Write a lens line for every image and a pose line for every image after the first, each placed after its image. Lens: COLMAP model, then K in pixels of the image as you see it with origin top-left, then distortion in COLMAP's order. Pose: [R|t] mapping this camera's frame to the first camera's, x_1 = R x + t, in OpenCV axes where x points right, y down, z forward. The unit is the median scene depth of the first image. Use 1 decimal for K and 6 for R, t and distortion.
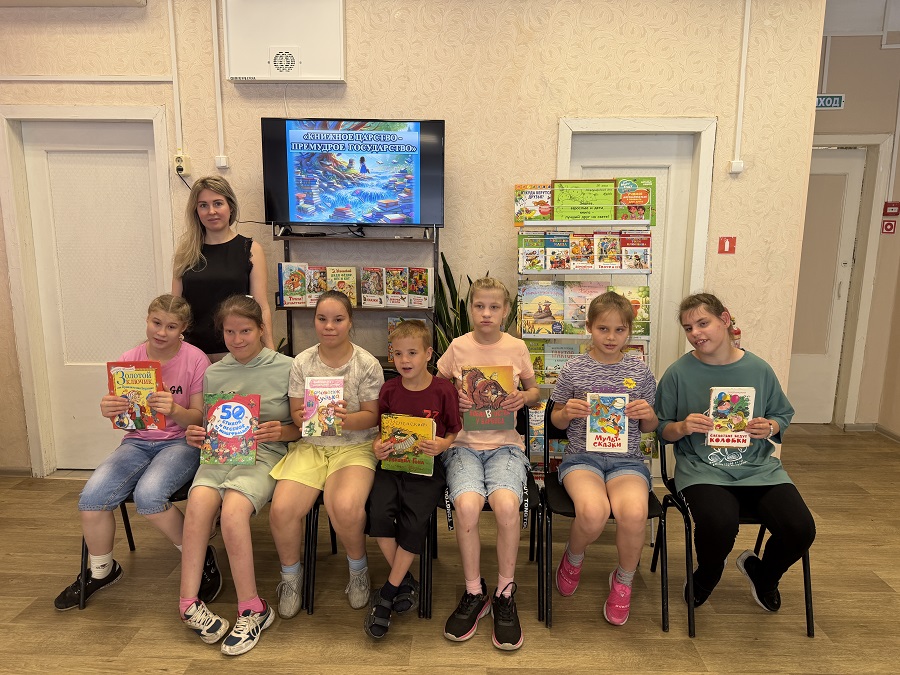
lens RADIAL K [[638.7, 0, 447.1], [0, 638.7, 336.4], [0, 0, 1]] dist [-0.009773, -0.007155]
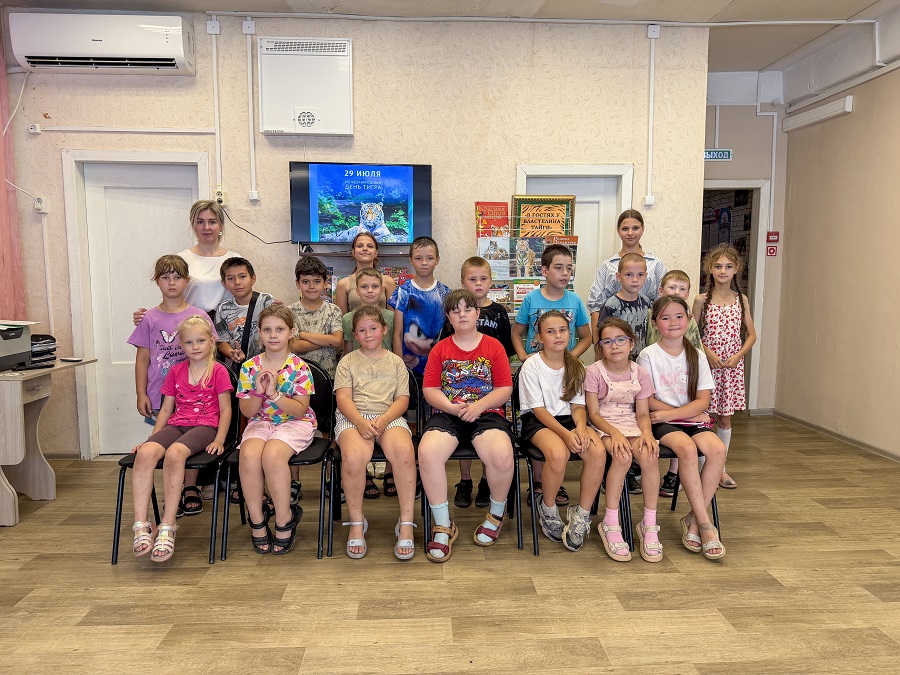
lens RADIAL K [[638.7, 0, 449.5], [0, 638.7, 337.6], [0, 0, 1]] dist [-0.009773, -0.007155]
pose [[0.996227, -0.014597, 0.085548, -0.080138], [0.021037, 0.996971, -0.074873, 0.109818], [-0.084196, 0.076390, 0.993517, -0.268898]]
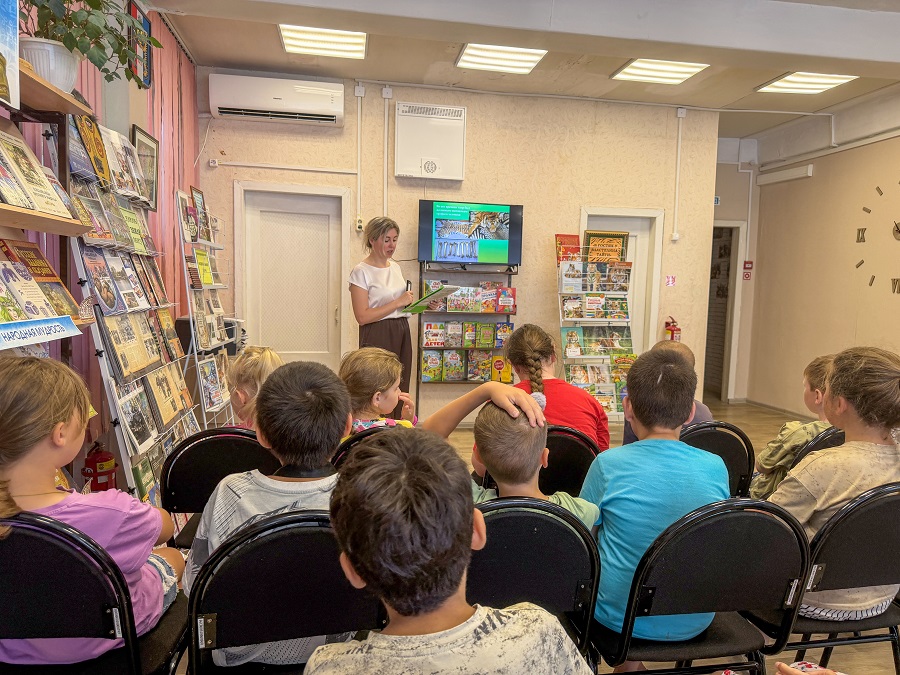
lens RADIAL K [[638.7, 0, 456.9], [0, 638.7, 338.5], [0, 0, 1]] dist [-0.009773, -0.007155]
pose [[0.977479, 0.000179, 0.211034, -0.522632], [0.019968, 0.995435, -0.093333, 0.172196], [-0.210087, 0.095445, 0.973013, -0.586576]]
